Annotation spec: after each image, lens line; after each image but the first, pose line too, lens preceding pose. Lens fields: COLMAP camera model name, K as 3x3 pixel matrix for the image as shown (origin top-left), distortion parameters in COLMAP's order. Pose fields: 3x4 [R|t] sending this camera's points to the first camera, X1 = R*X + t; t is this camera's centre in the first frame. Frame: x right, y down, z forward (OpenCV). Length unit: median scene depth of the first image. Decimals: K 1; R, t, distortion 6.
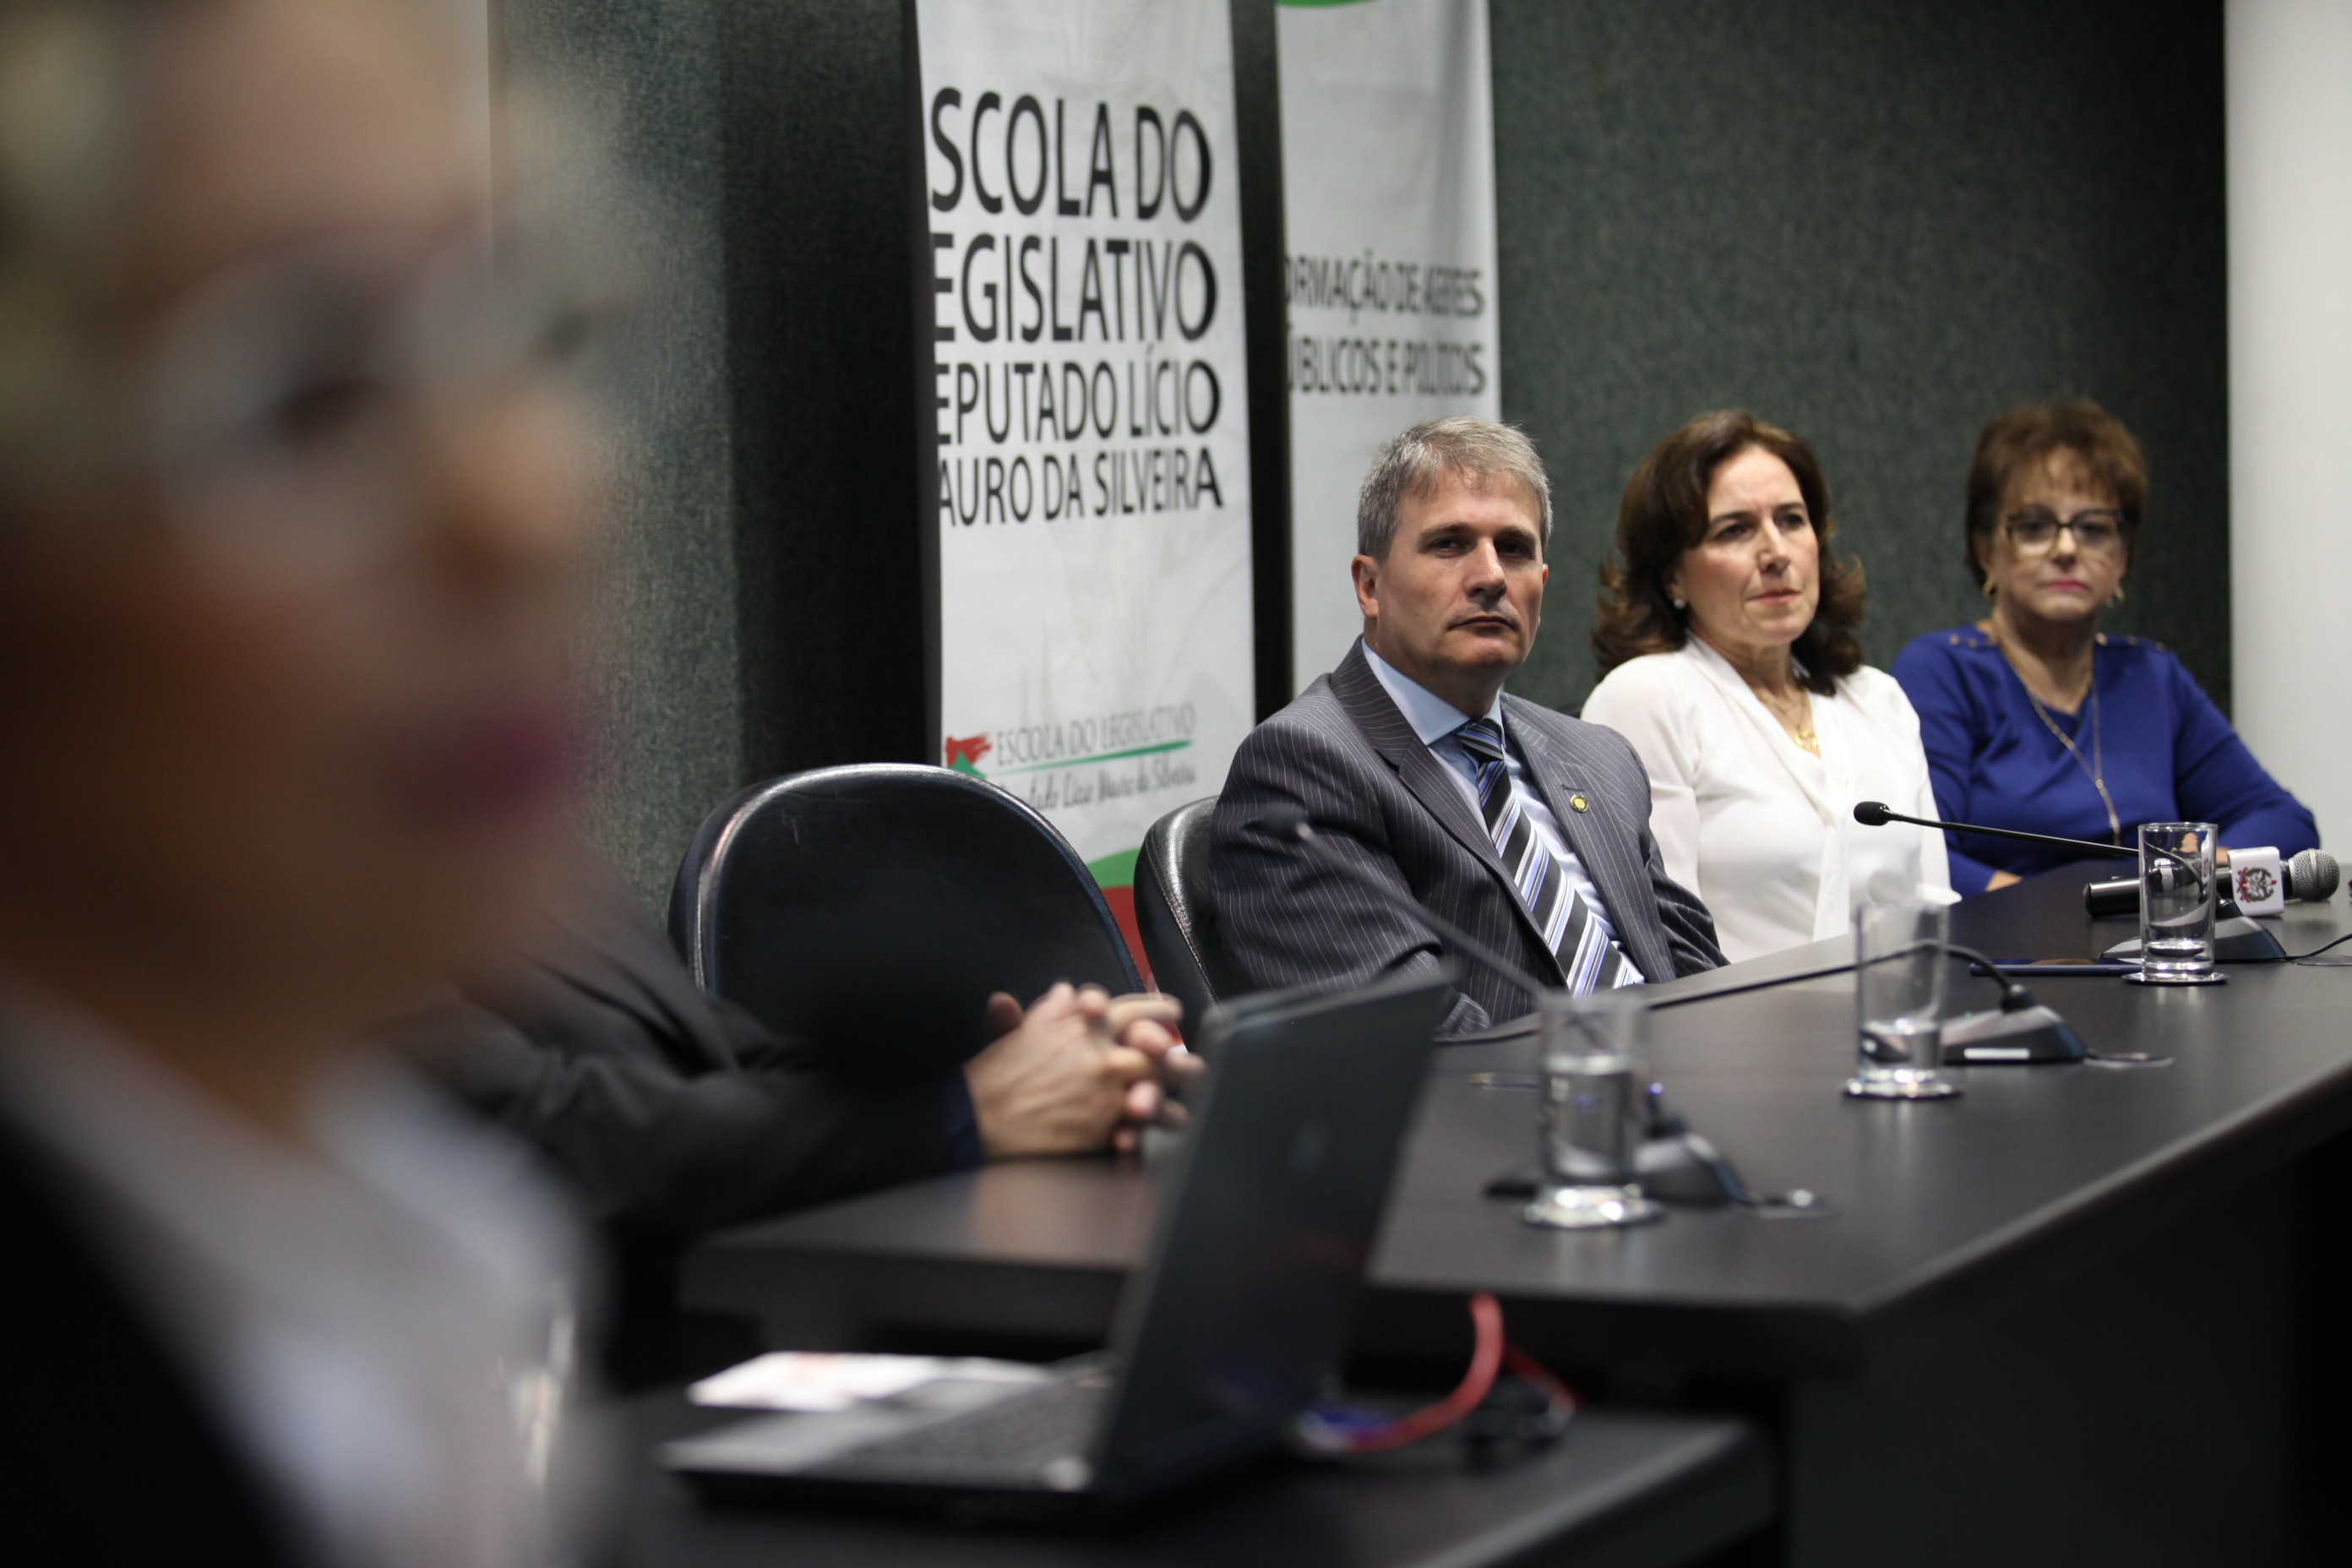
lens RADIAL K [[6670.7, 0, 1189.5], [0, 6670.7, 782.9], [0, 0, 1]] dist [-0.162820, 0.000000]
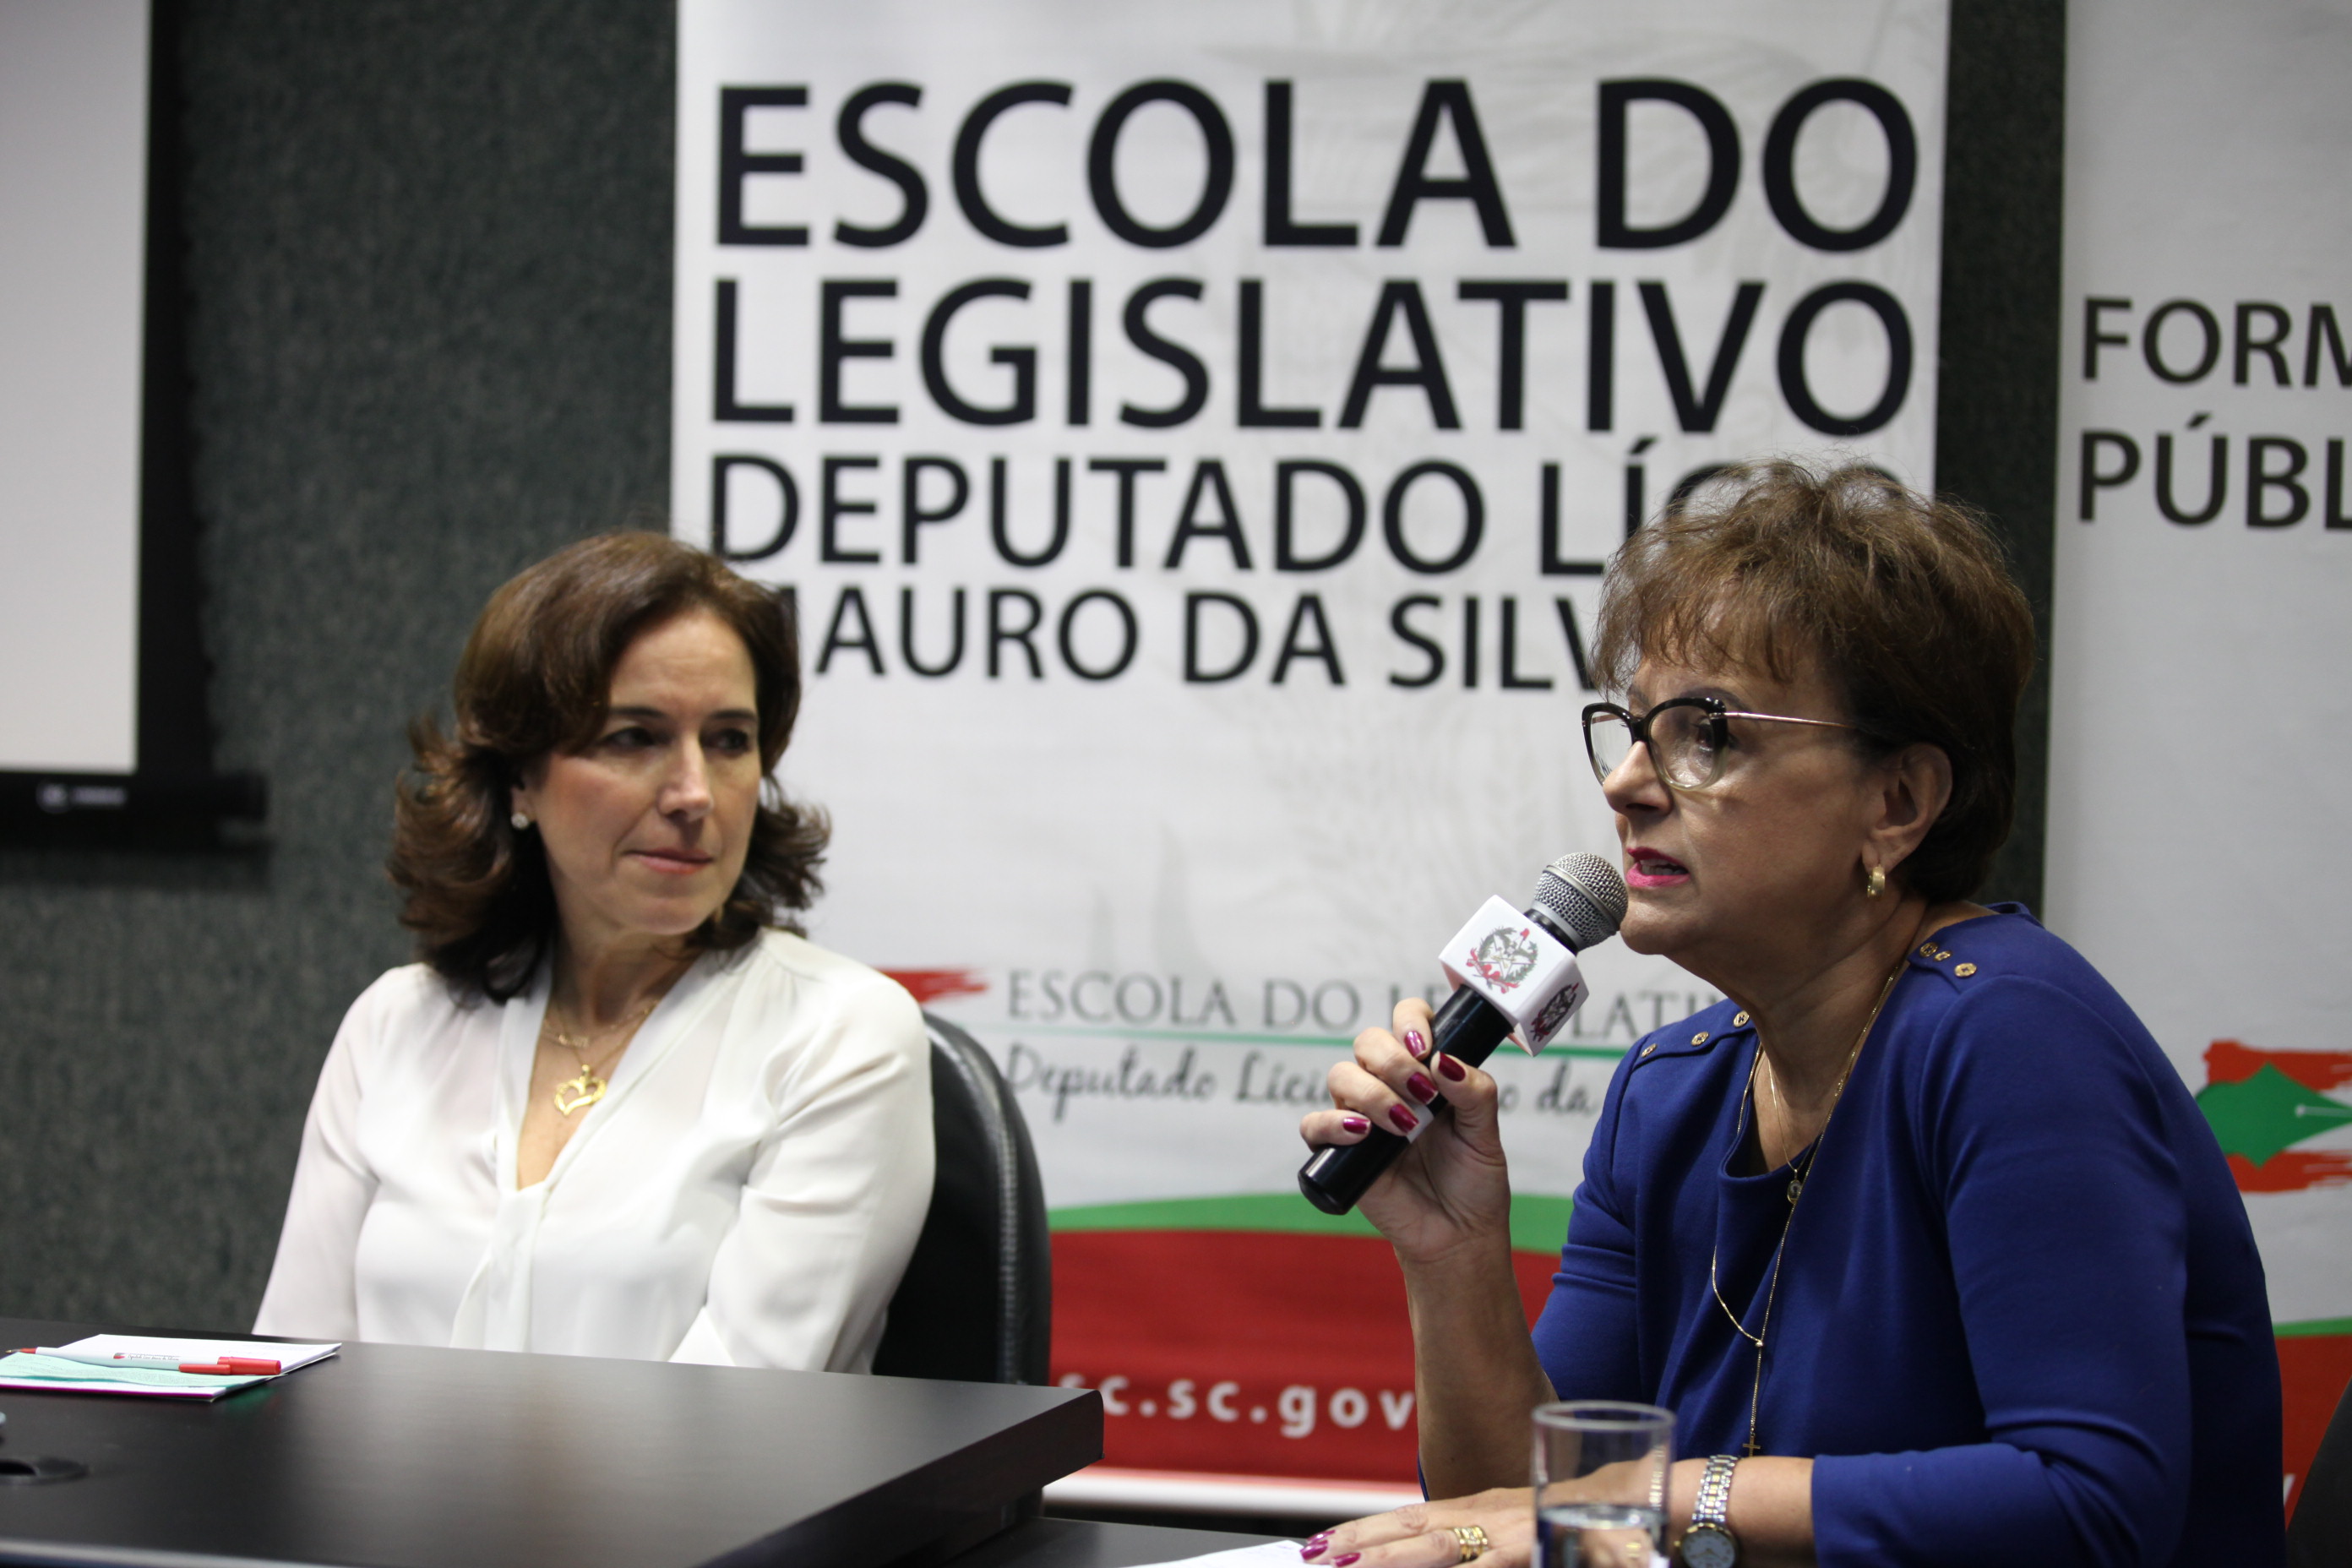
lens RADIAL K [[5217.9, 0, 1181.1], [0, 5217.9, 786.7], [0, 0, 1]] dist [-0.339544, 0.000000]
pose [[0.098468, 0.056526, -0.993534, 0.506023], [-0.079064, 0.995674, 0.048812, -0.053655], [0.991994, 0.073746, 0.102511, 0.916402]]
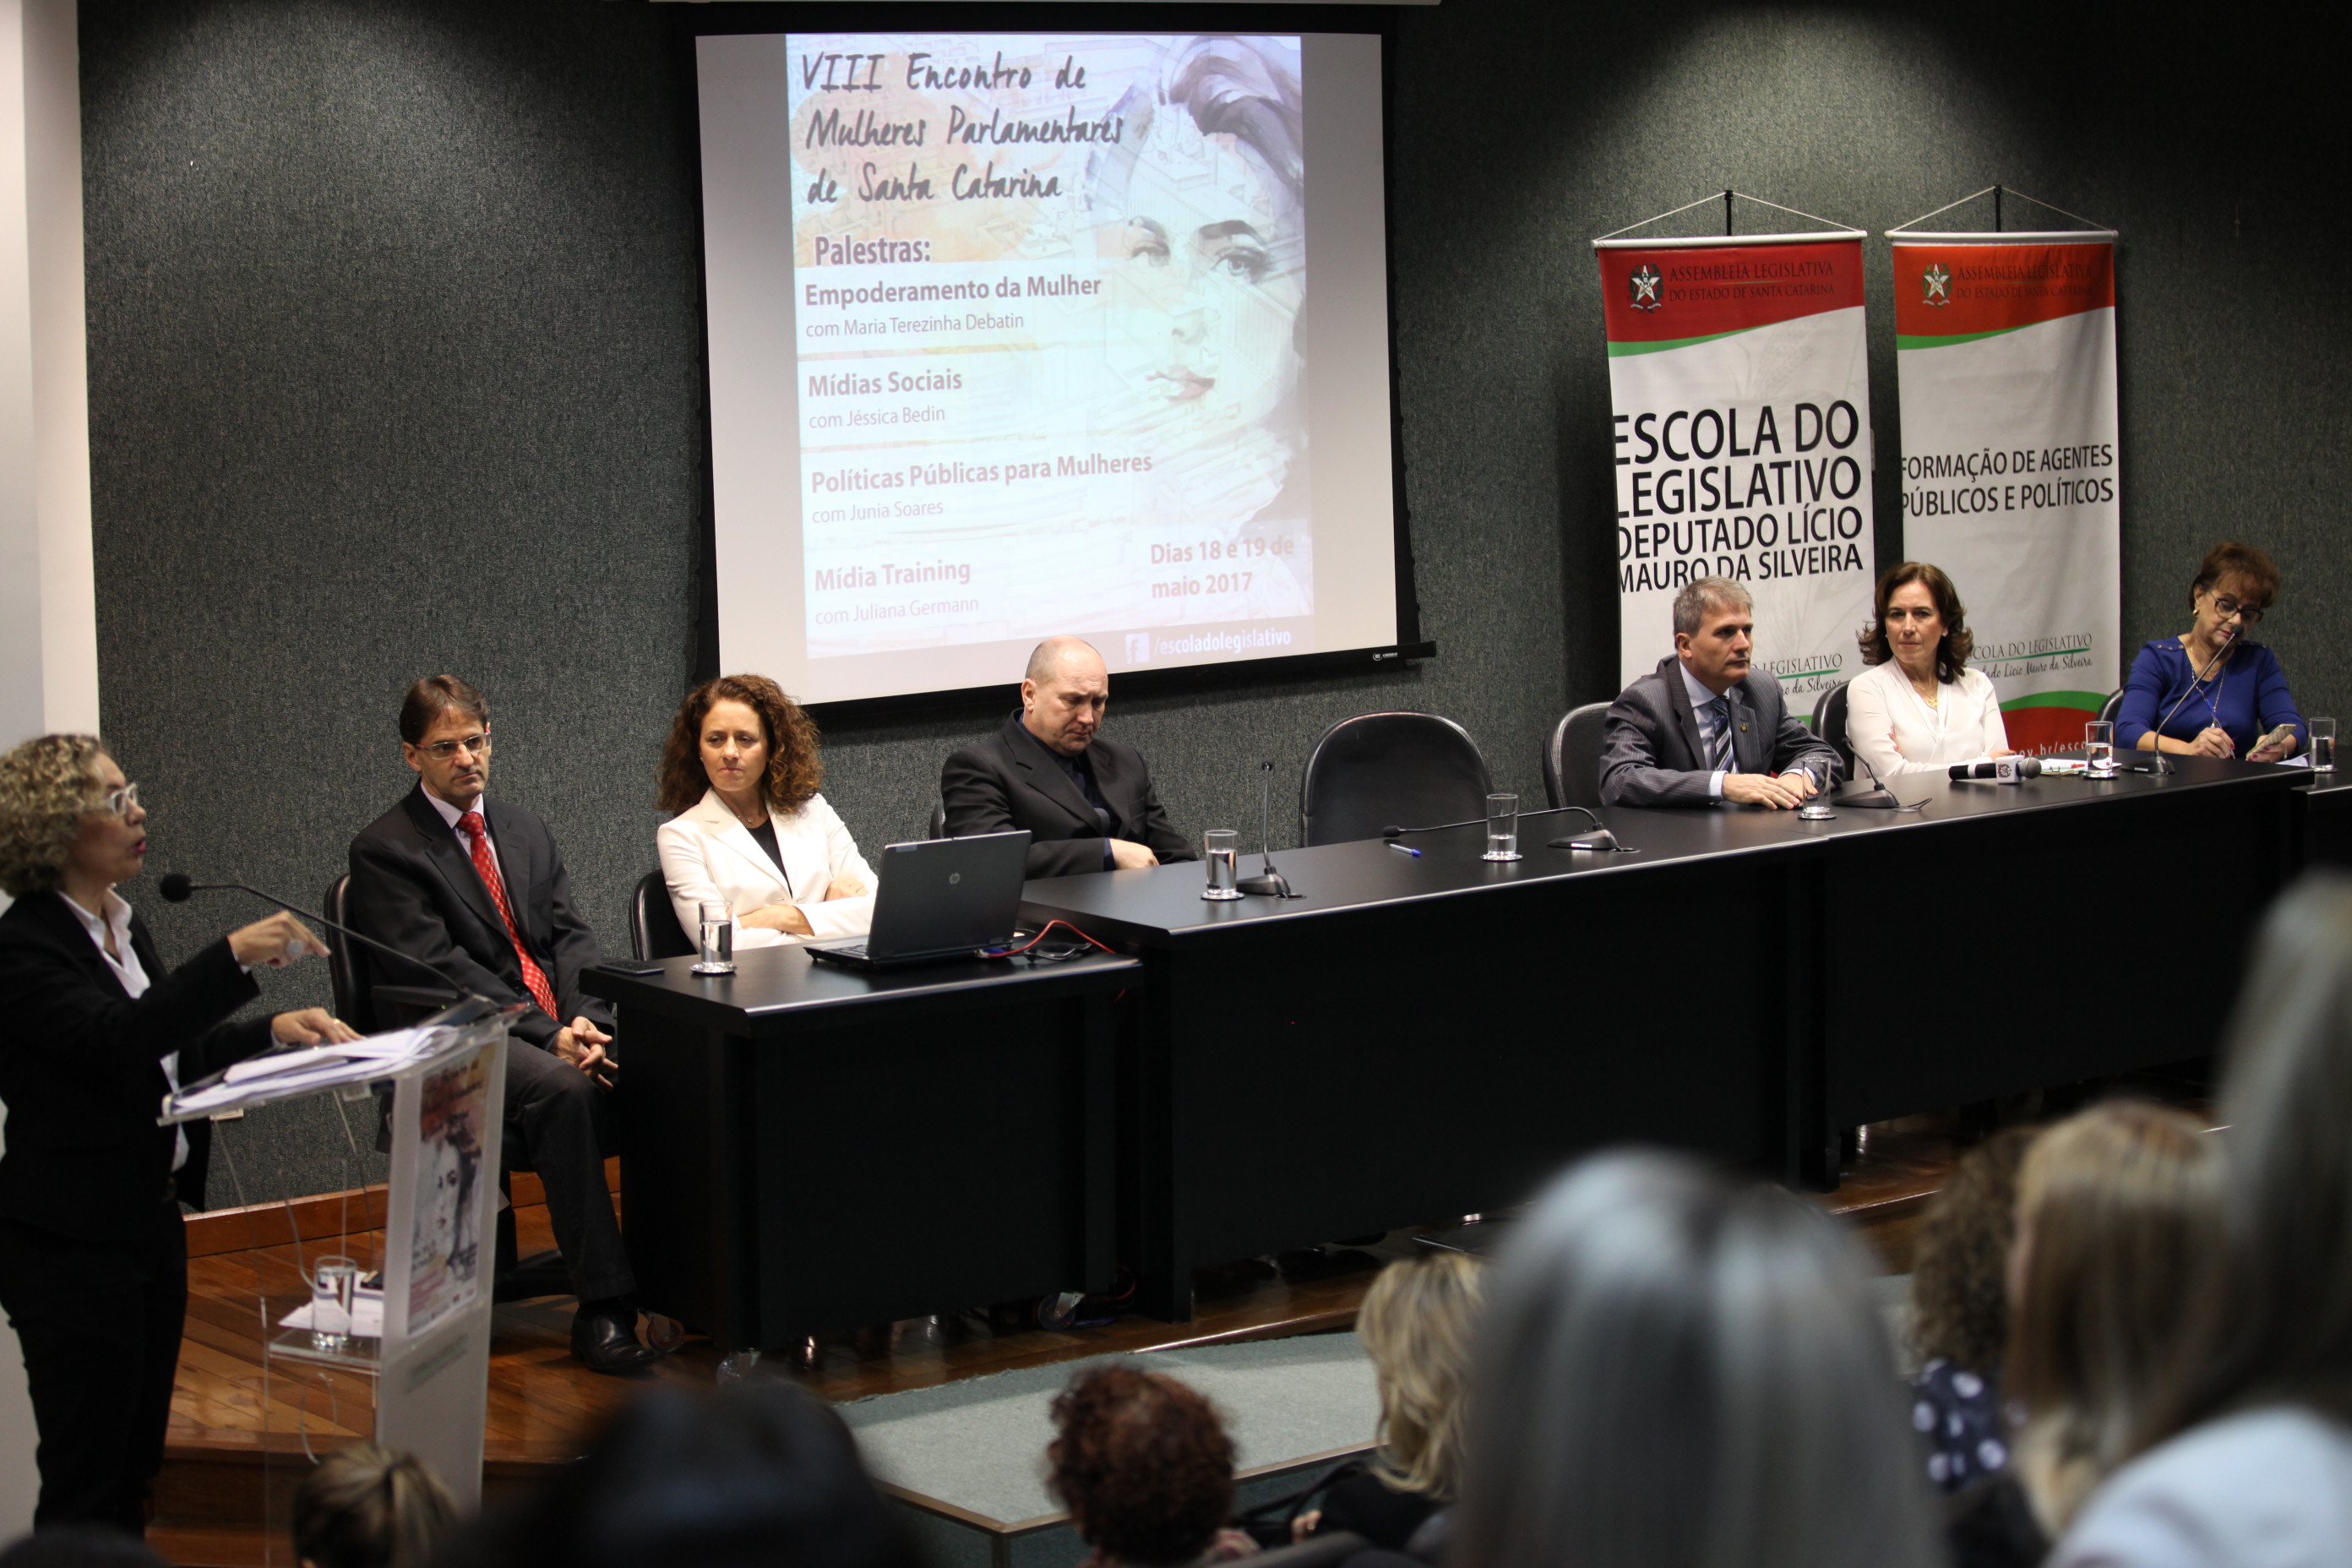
lens RADIAL K [[4797.4, 0, 1173.4], [0, 4797.4, 851.2], [0, 0, 1]] dist [-0.321123, 0.000000]
pose [[0.858787, 0.059346, -0.508883, 0.675815], [-0.015114, 0.995771, 0.090621, -0.093830], [0.512109, -0.070133, 0.856052, -0.575234]]
